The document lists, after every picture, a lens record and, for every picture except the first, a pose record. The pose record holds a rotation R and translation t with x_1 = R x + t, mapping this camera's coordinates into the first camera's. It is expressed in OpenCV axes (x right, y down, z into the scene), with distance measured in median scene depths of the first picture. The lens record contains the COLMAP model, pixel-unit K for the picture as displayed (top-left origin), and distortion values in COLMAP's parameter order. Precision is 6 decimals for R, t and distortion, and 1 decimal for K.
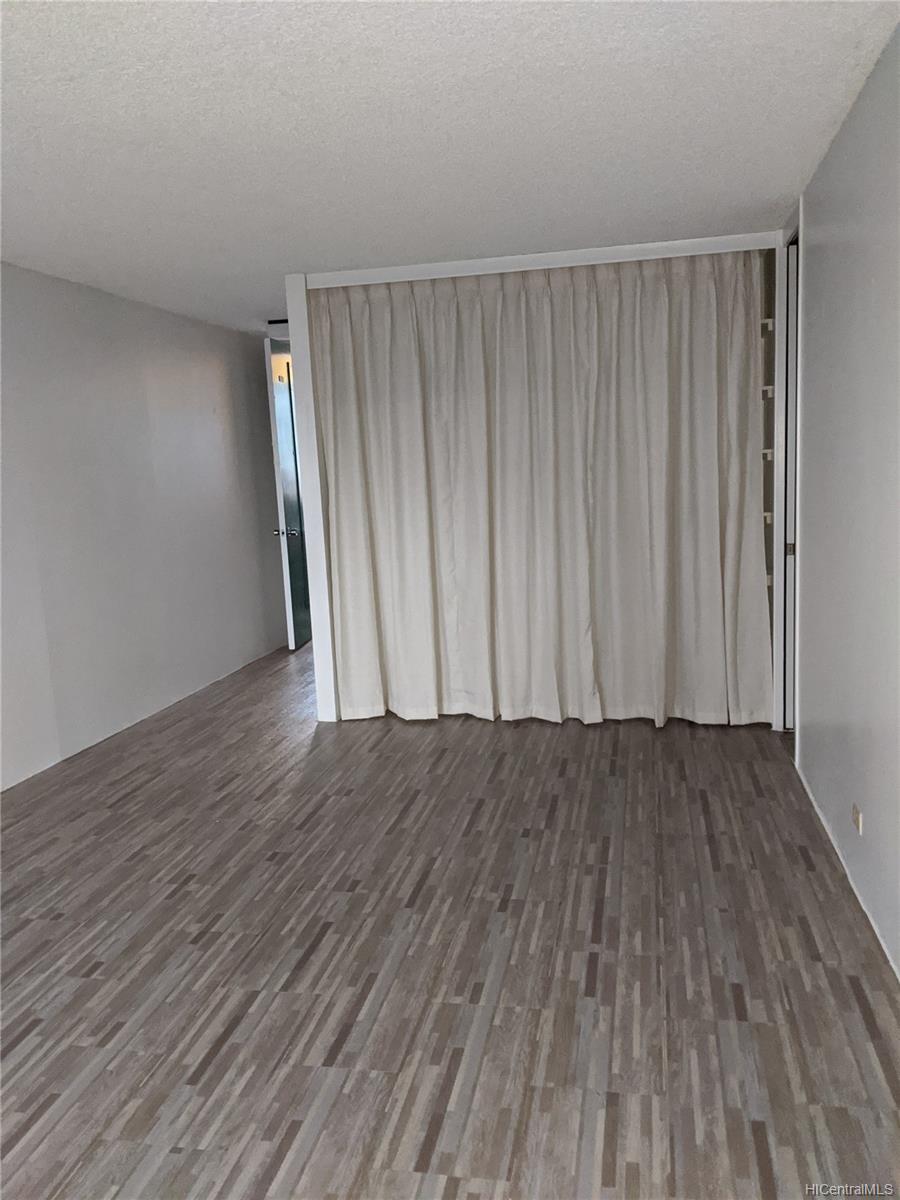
lens RADIAL K [[942.4, 0, 449.2], [0, 942.4, 599.4], [0, 0, 1]] dist [-0.010205, -0.017975]
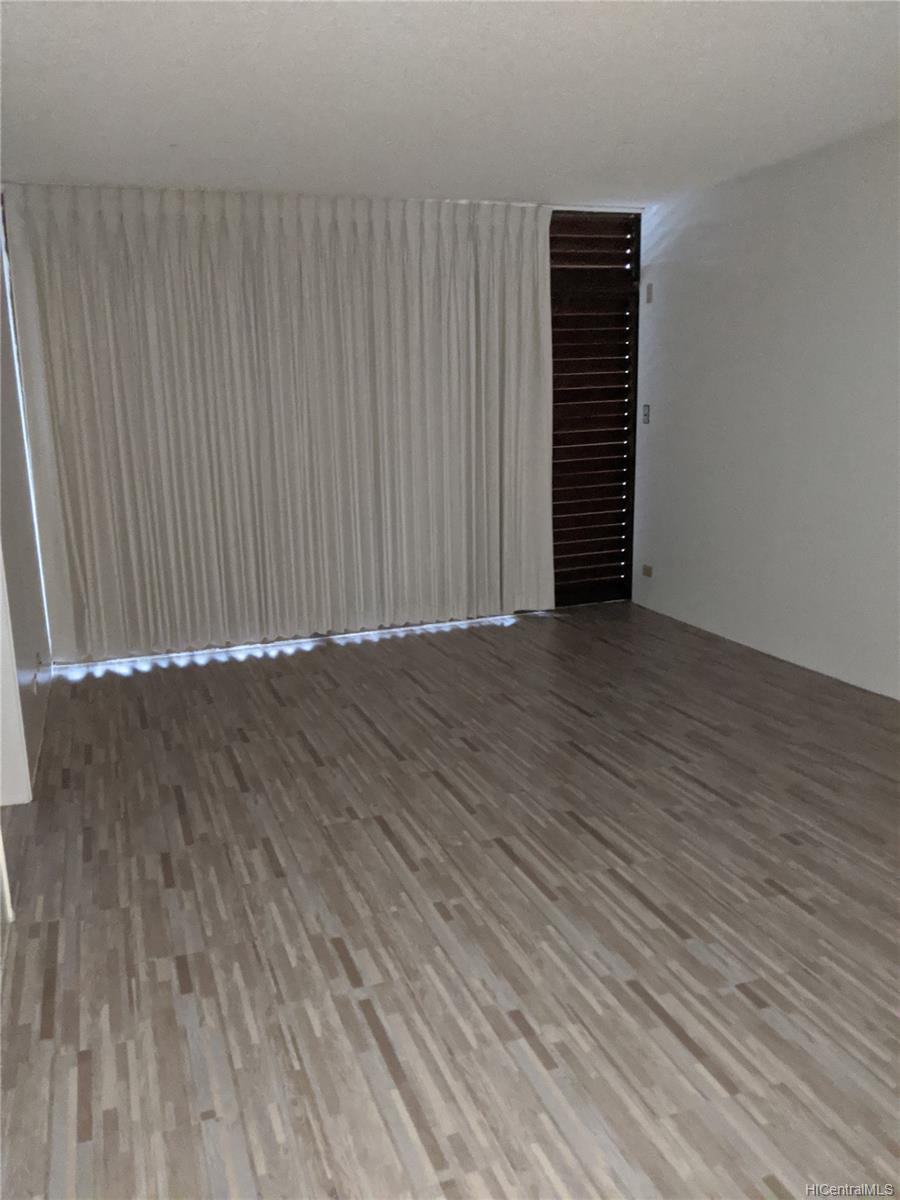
lens RADIAL K [[942.4, 0, 451.0], [0, 942.4, 601.1], [0, 0, 1]] dist [-0.010205, -0.017975]
pose [[-0.844709, 0.178521, -0.504576, 0.461590], [-0.015577, 0.934136, 0.356578, -0.244324], [0.534999, 0.309064, -0.786292, 1.661774]]
